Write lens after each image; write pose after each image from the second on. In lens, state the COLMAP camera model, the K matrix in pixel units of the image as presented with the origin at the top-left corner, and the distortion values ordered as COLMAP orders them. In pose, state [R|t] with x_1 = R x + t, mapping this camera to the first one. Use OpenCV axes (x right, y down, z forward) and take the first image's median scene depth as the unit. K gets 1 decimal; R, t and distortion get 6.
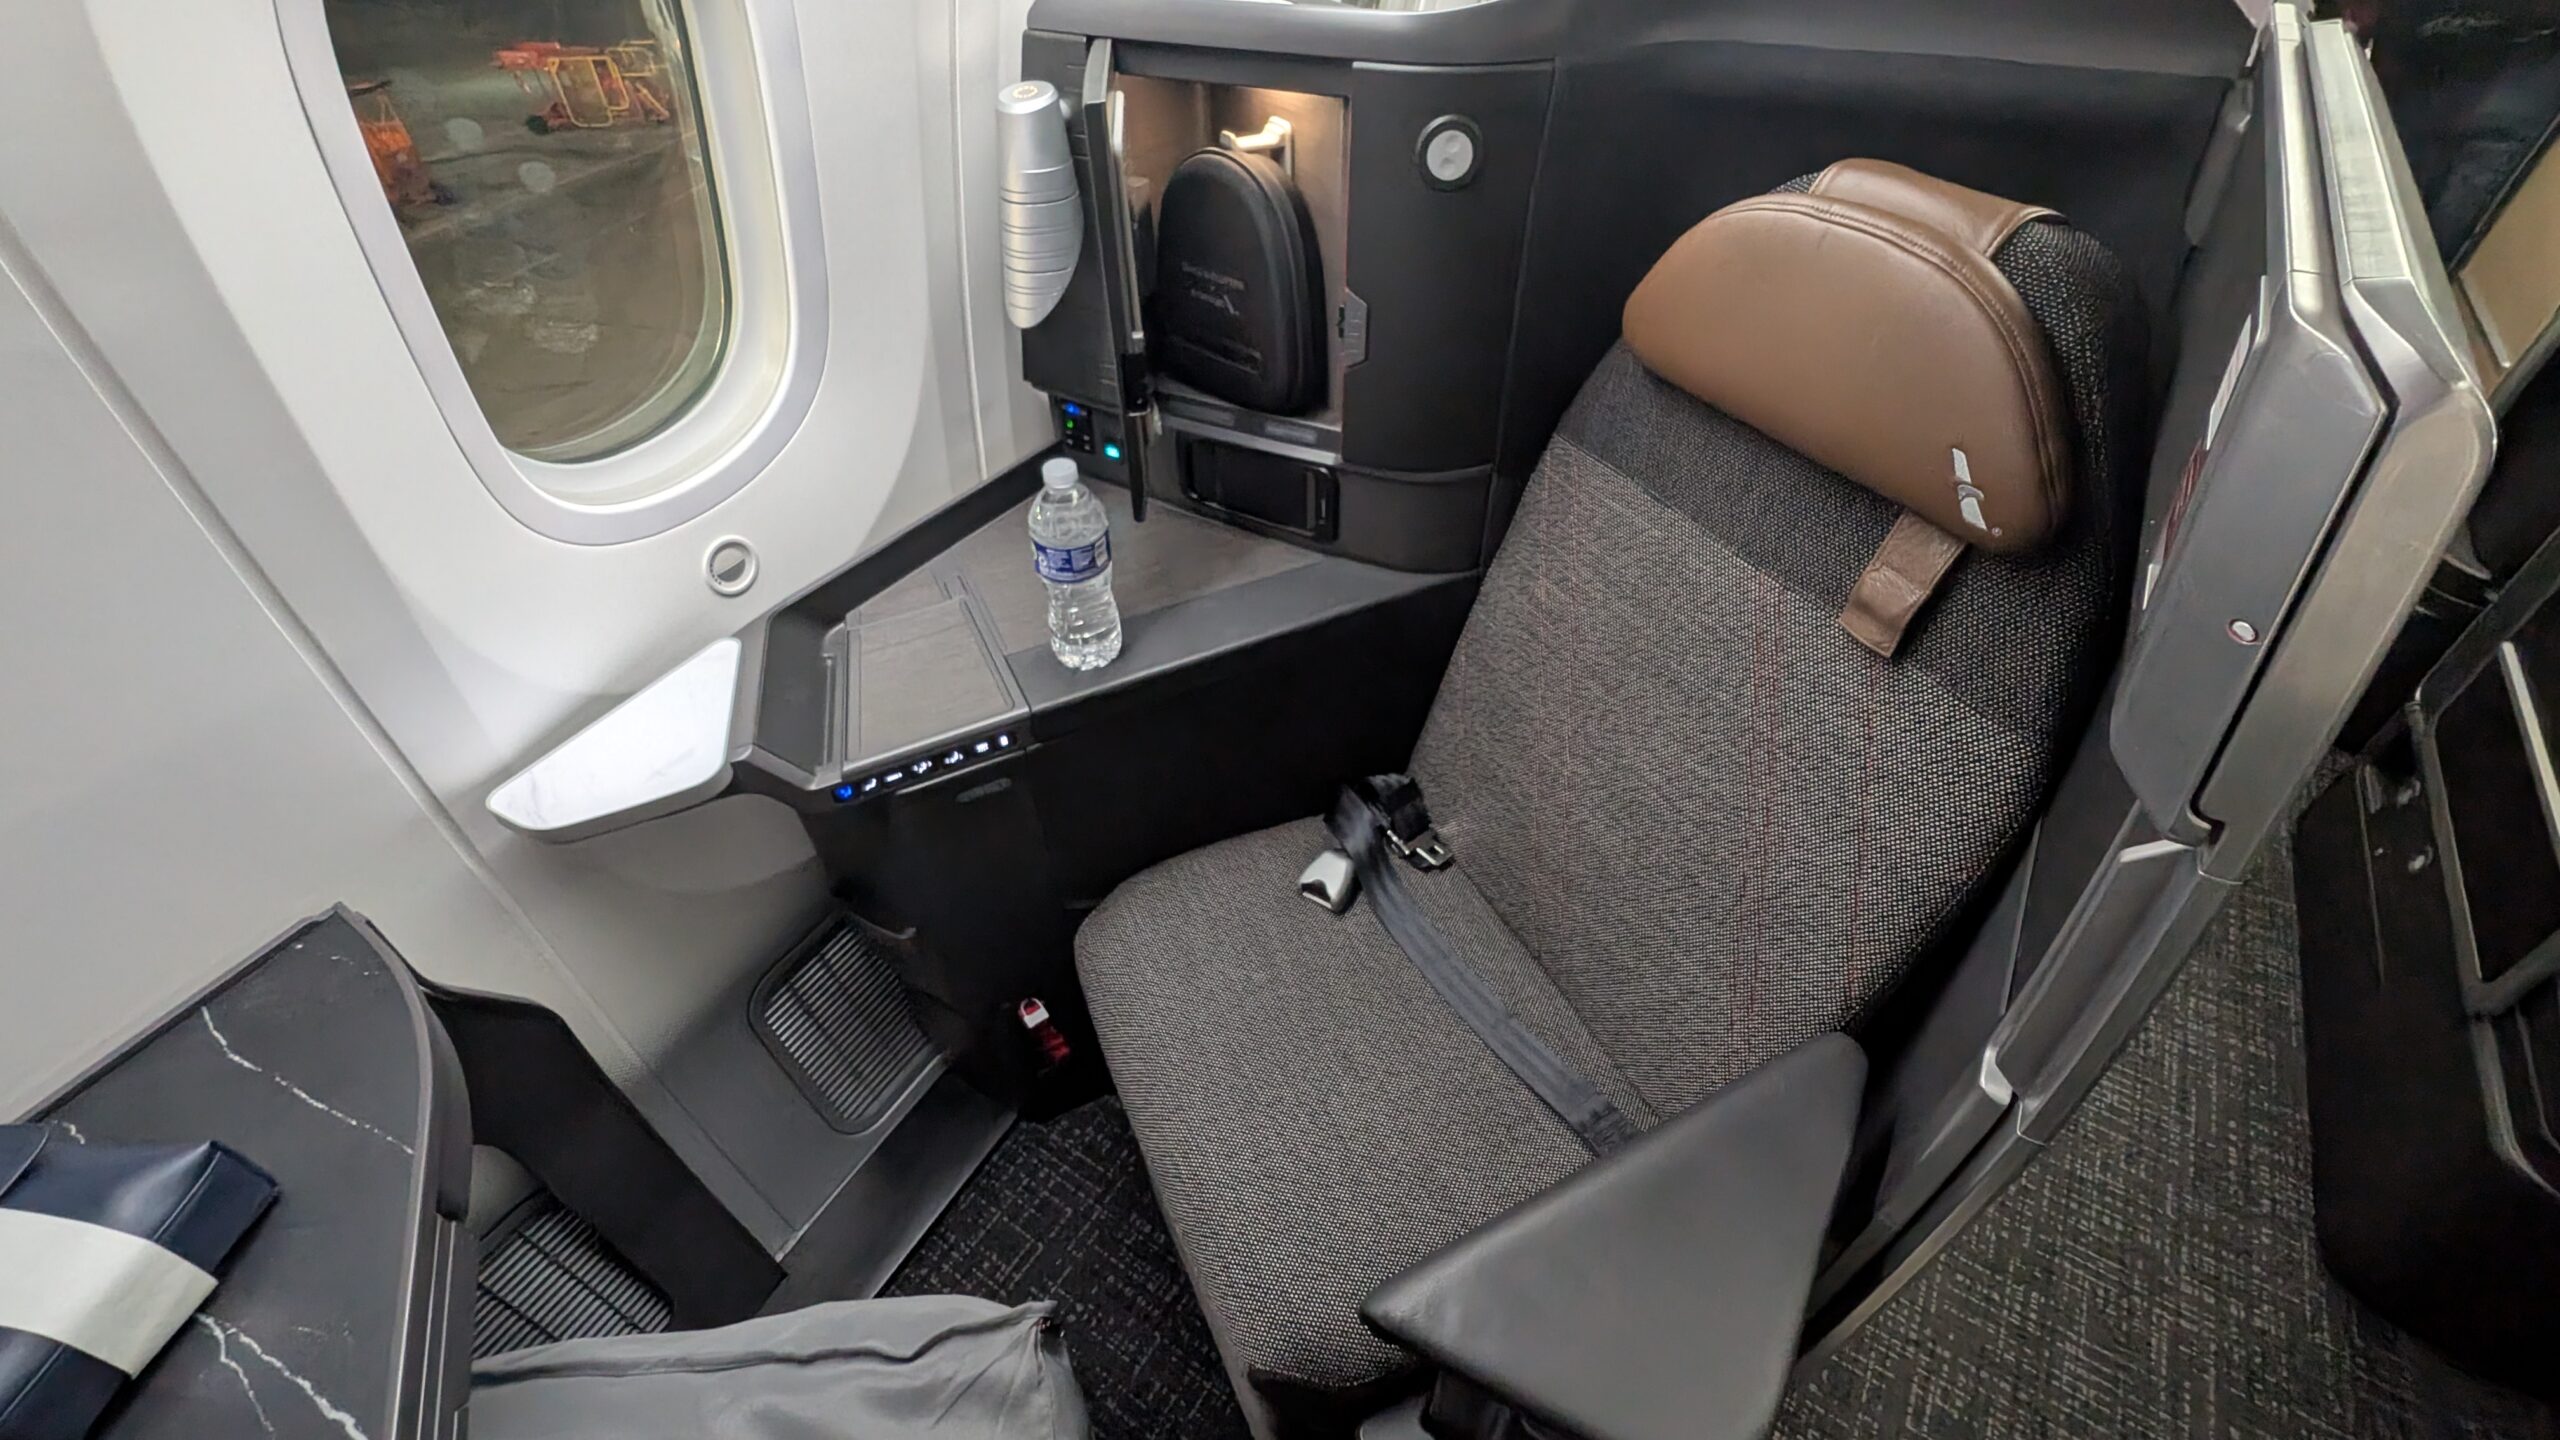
lens RADIAL K [[1047.2, 0, 1278.9], [0, 1047.2, 729.4], [0, 0, 1]] dist [0.001195, -0.000578]
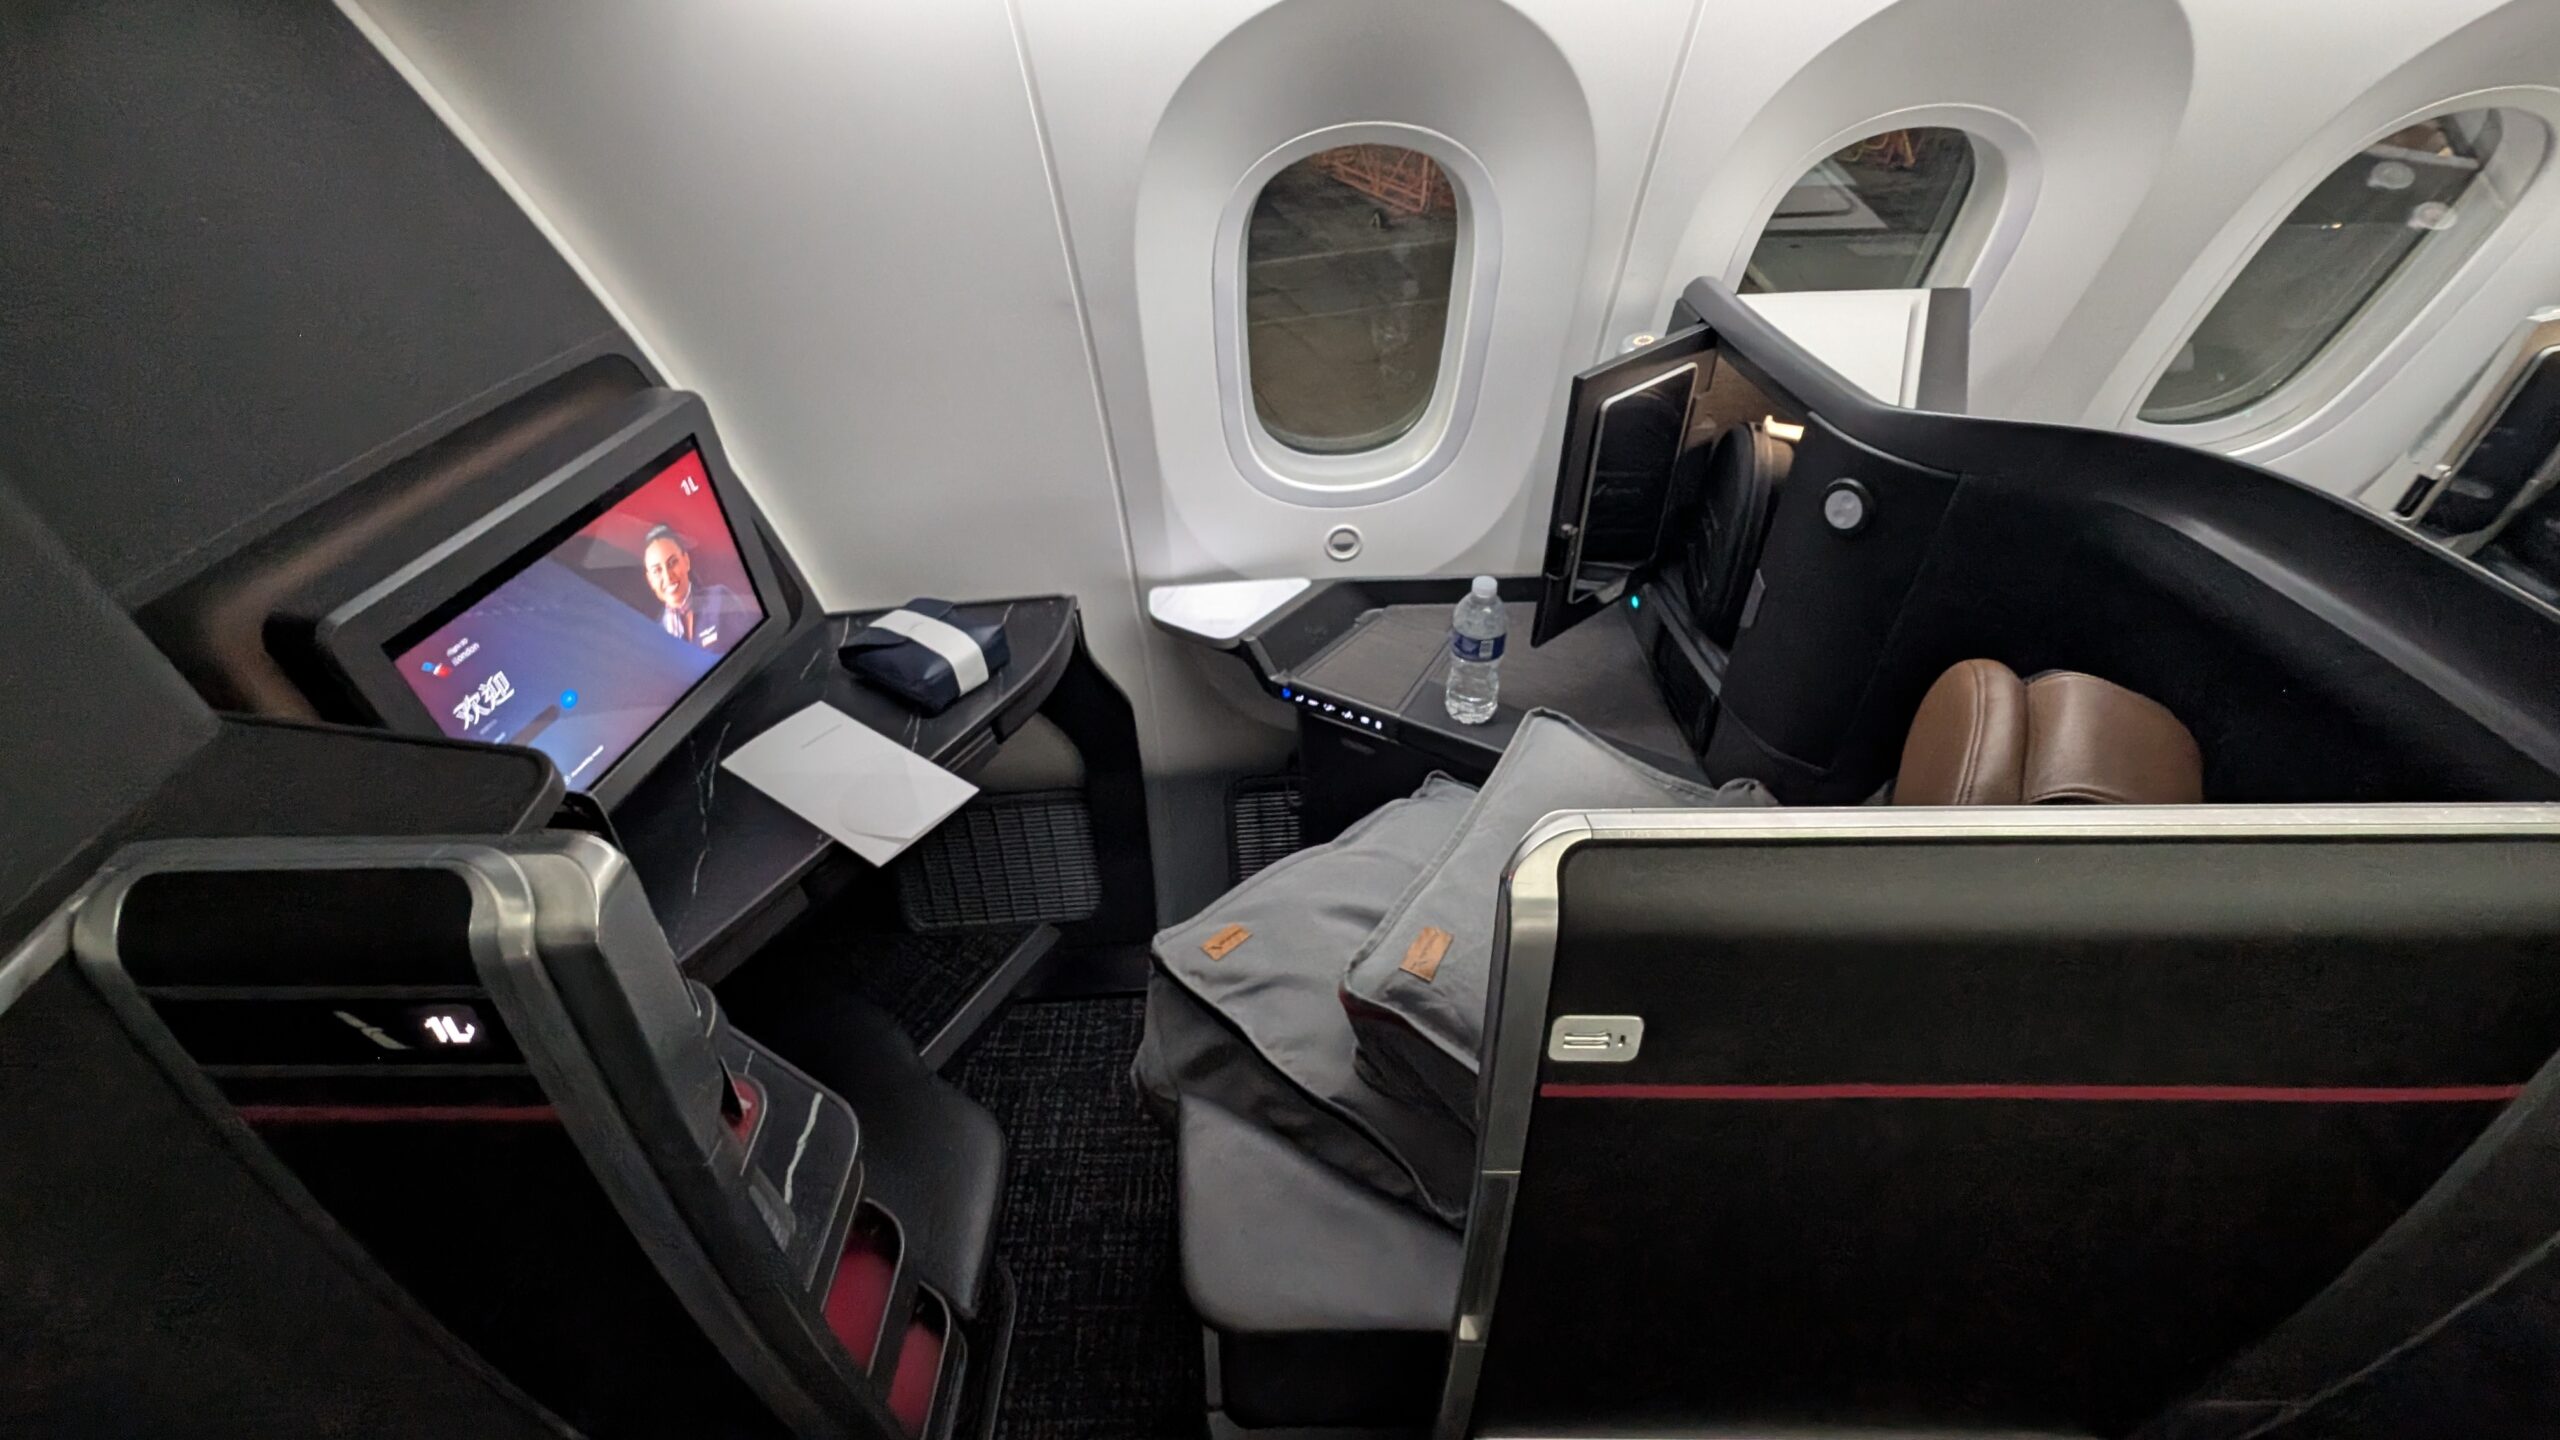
lens RADIAL K [[1047.2, 0, 1274.2], [0, 1047.2, 726.1], [0, 0, 1]] dist [0.001195, -0.000578]
pose [[0.542386, 0.542605, -0.641403, 0.580828], [-0.558457, 0.803225, 0.207256, -0.204358], [0.627649, 0.245783, 0.738680, -0.159991]]
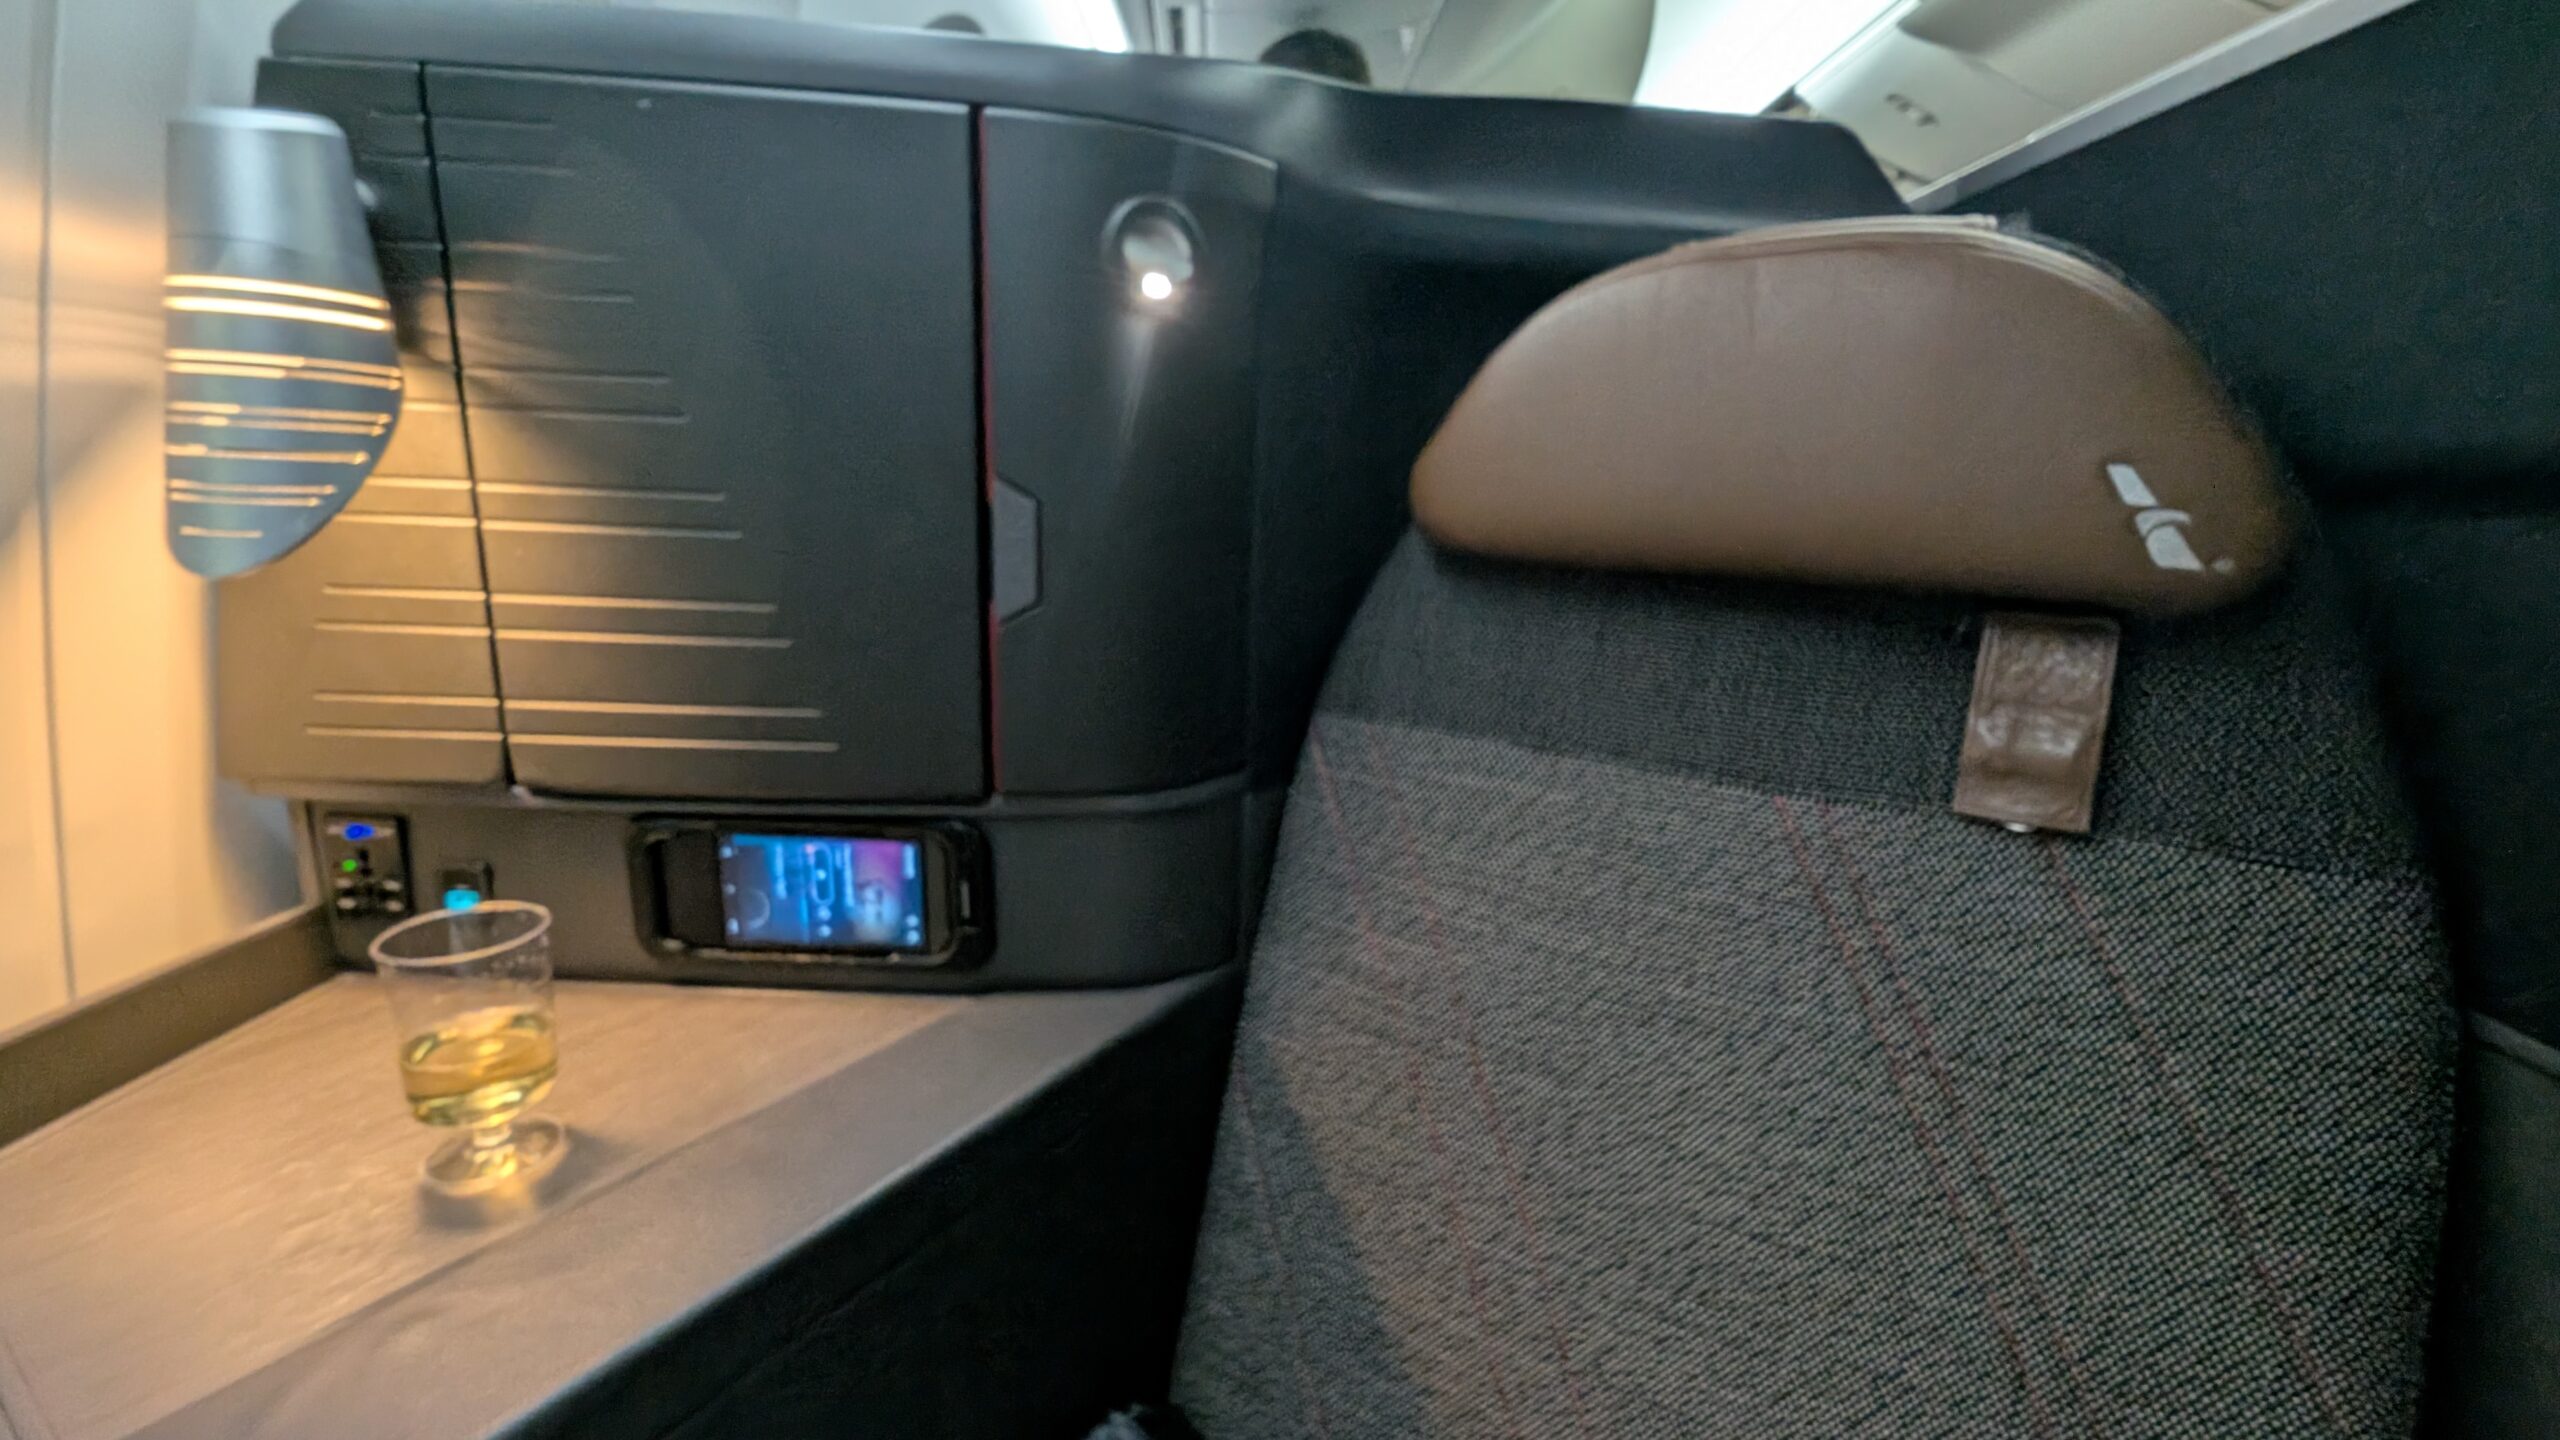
lens RADIAL K [[1047.2, 0, 1271.2], [0, 1047.2, 722.4], [0, 0, 1]] dist [0.001195, -0.000578]
pose [[0.849670, -0.074179, 0.522071, -0.108458], [0.321443, 0.857699, -0.401281, -0.025559], [-0.418013, 0.508772, 0.752606, 0.534224]]
